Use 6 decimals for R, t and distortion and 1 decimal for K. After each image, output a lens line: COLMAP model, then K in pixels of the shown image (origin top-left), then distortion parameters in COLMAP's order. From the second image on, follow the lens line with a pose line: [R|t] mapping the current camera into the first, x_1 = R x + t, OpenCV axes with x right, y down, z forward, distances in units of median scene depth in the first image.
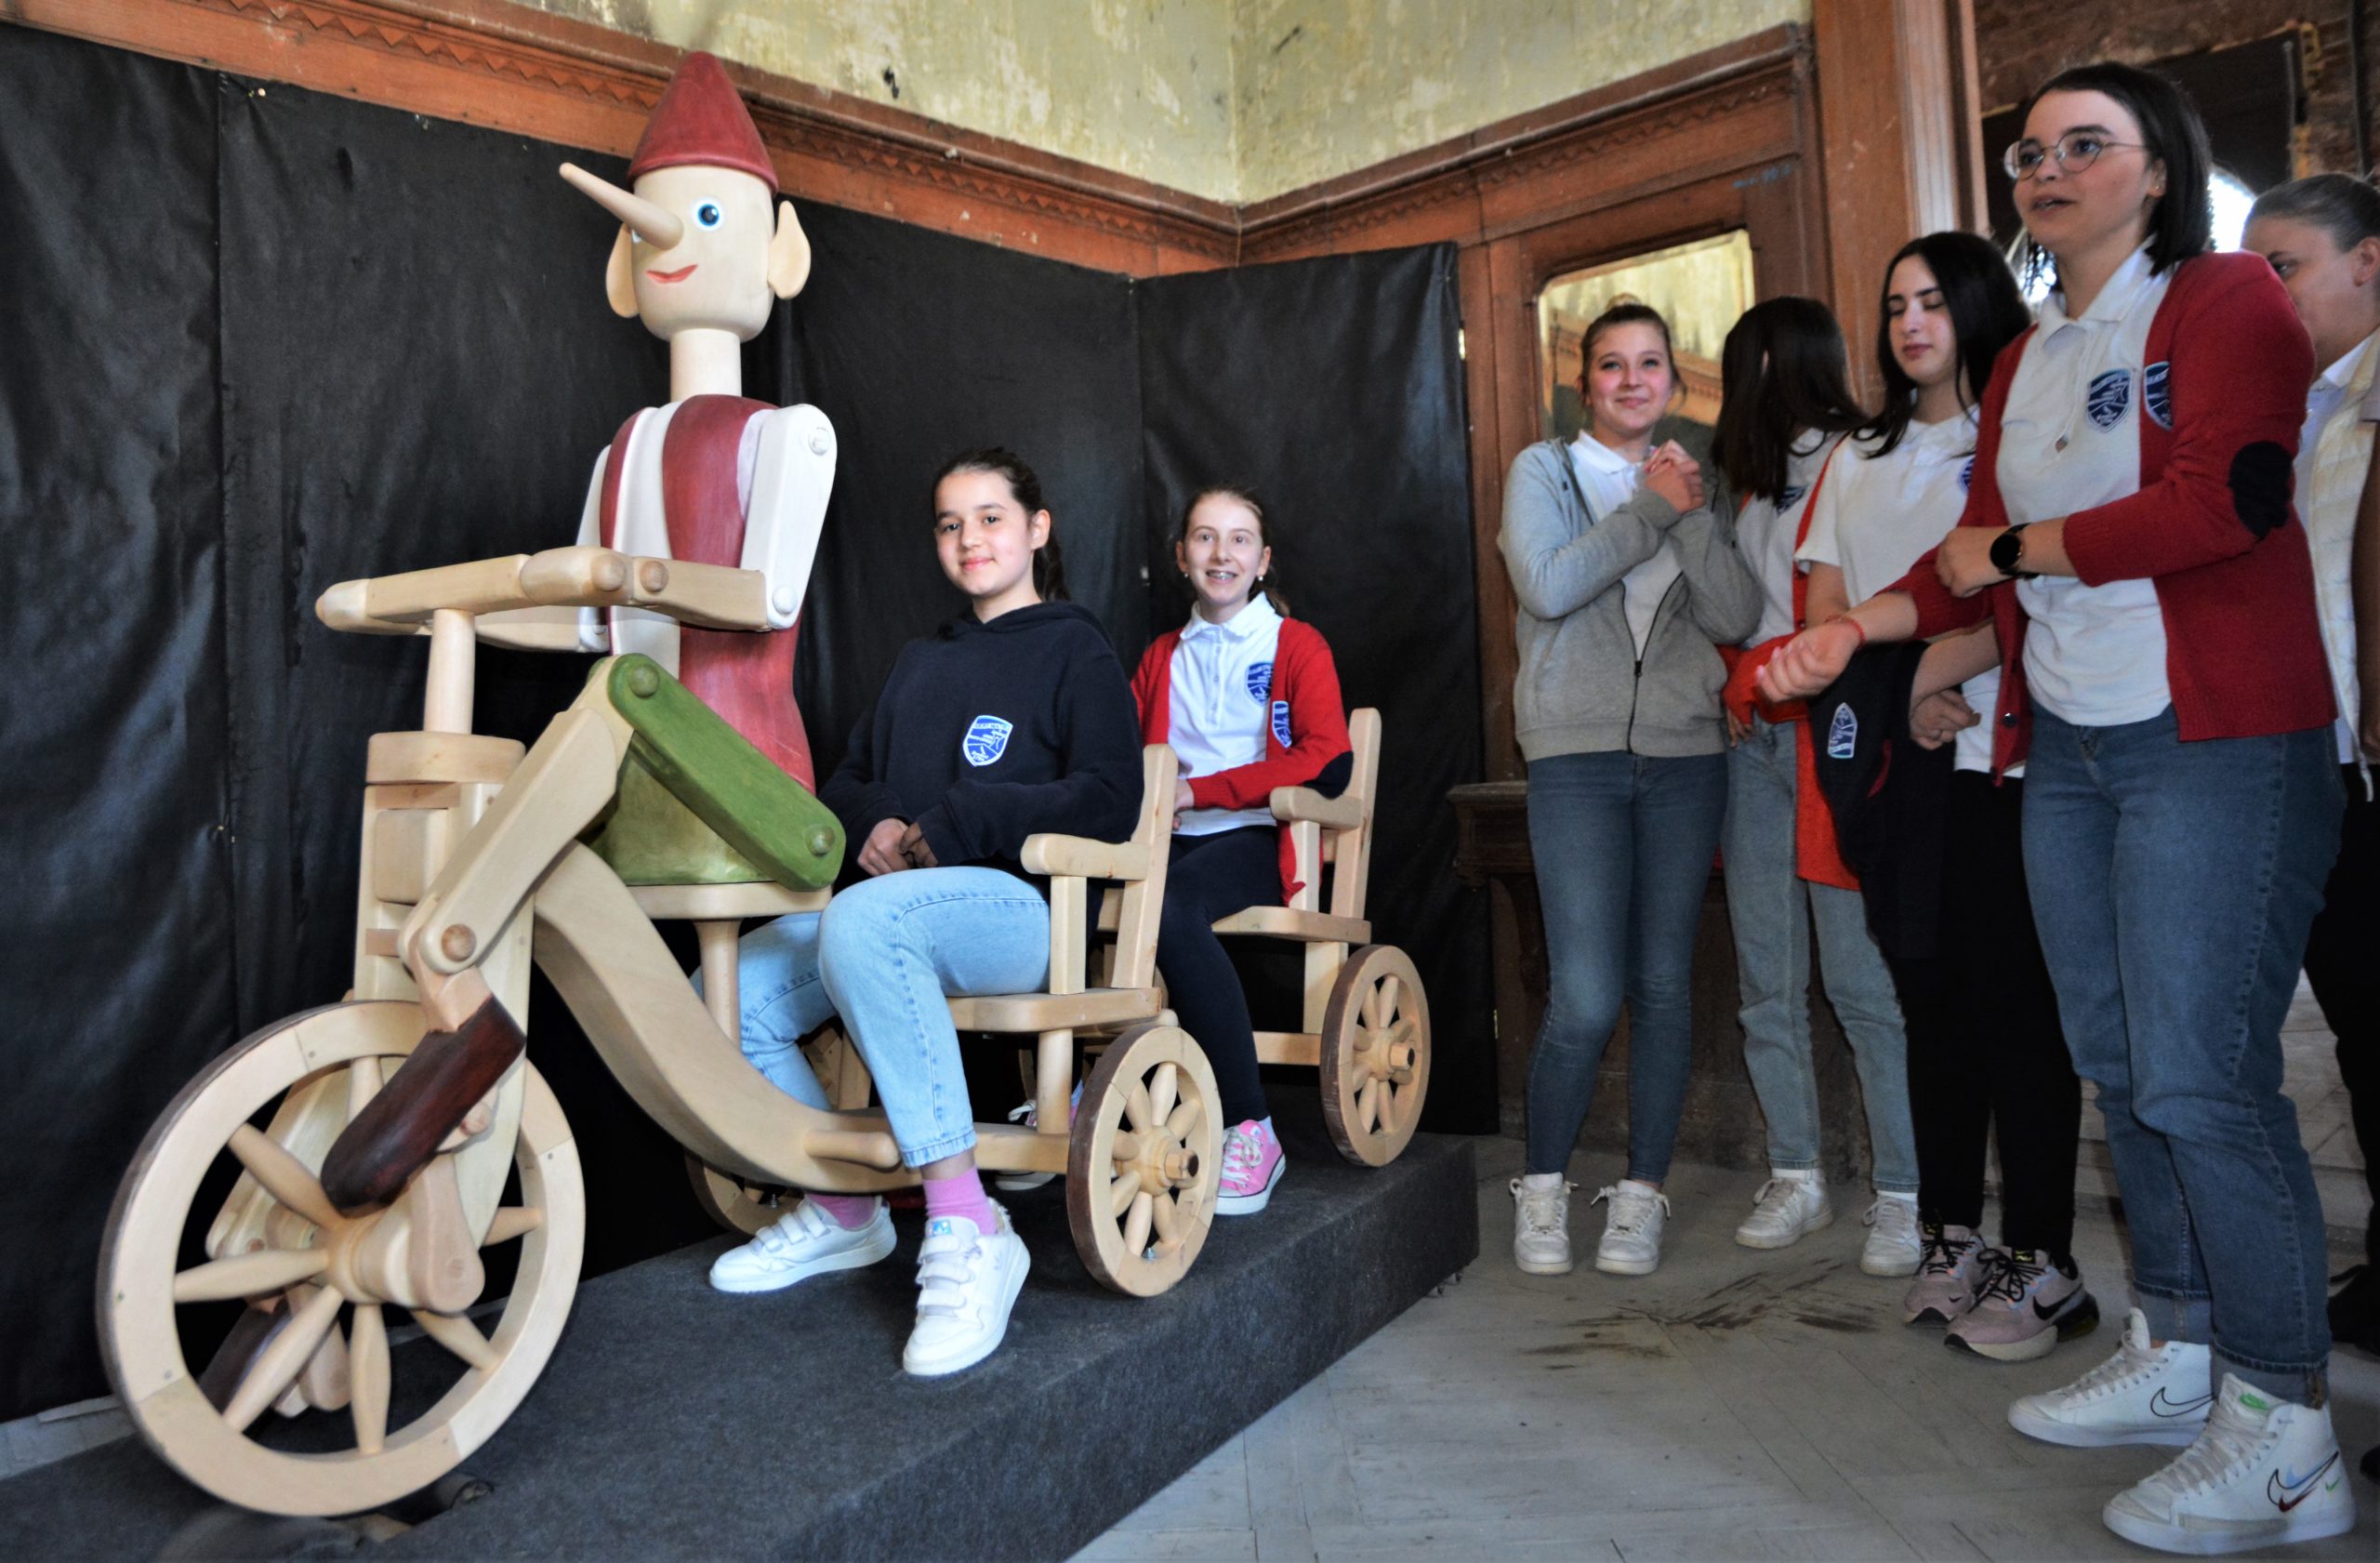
lens RADIAL K [[1785.1, 0, 1183.0], [0, 1785.1, 735.5], [0, 0, 1]] dist [-0.119625, 0.087135]
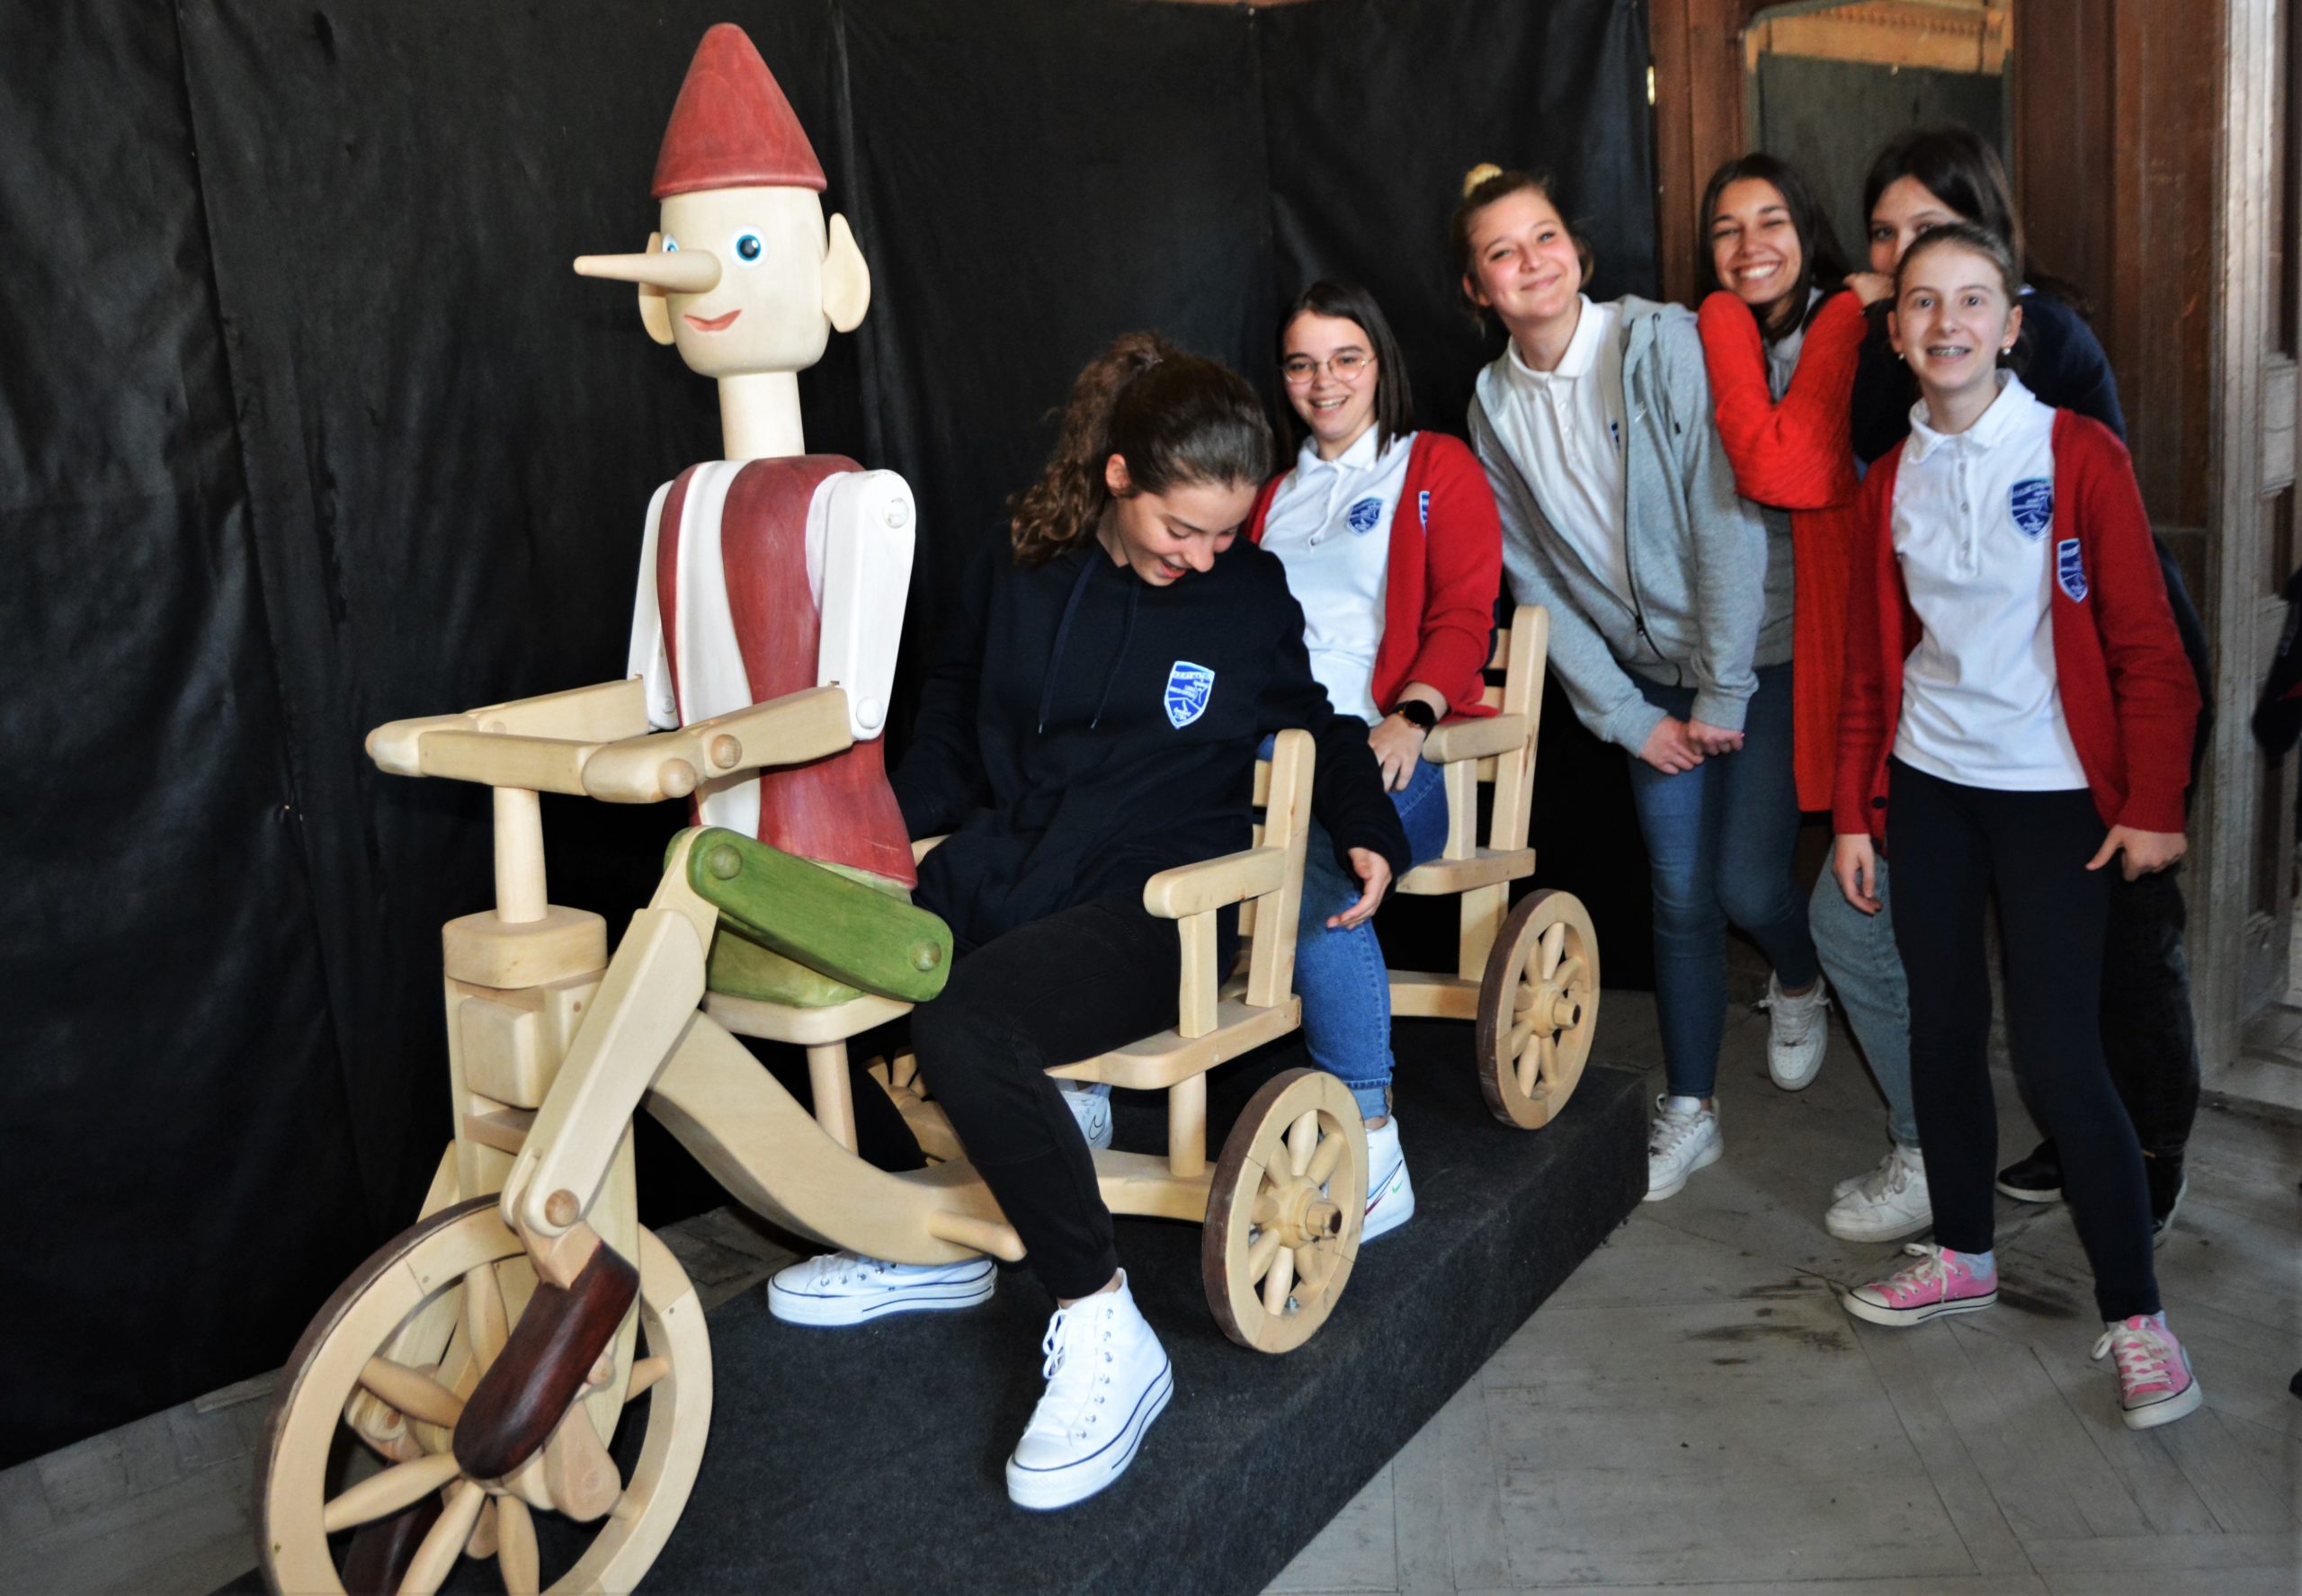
lens RADIAL K [[2020.4, 0, 1160.4], [0, 2020.4, 763.7], [0, 0, 1]] dist [-0.120563, 0.096847]
pose [[0.995929, -0.015144, -0.088861, 0.009762], [0.035292, 0.972601, 0.229787, -0.208440], [0.082947, -0.231988, 0.969176, 0.010338]]
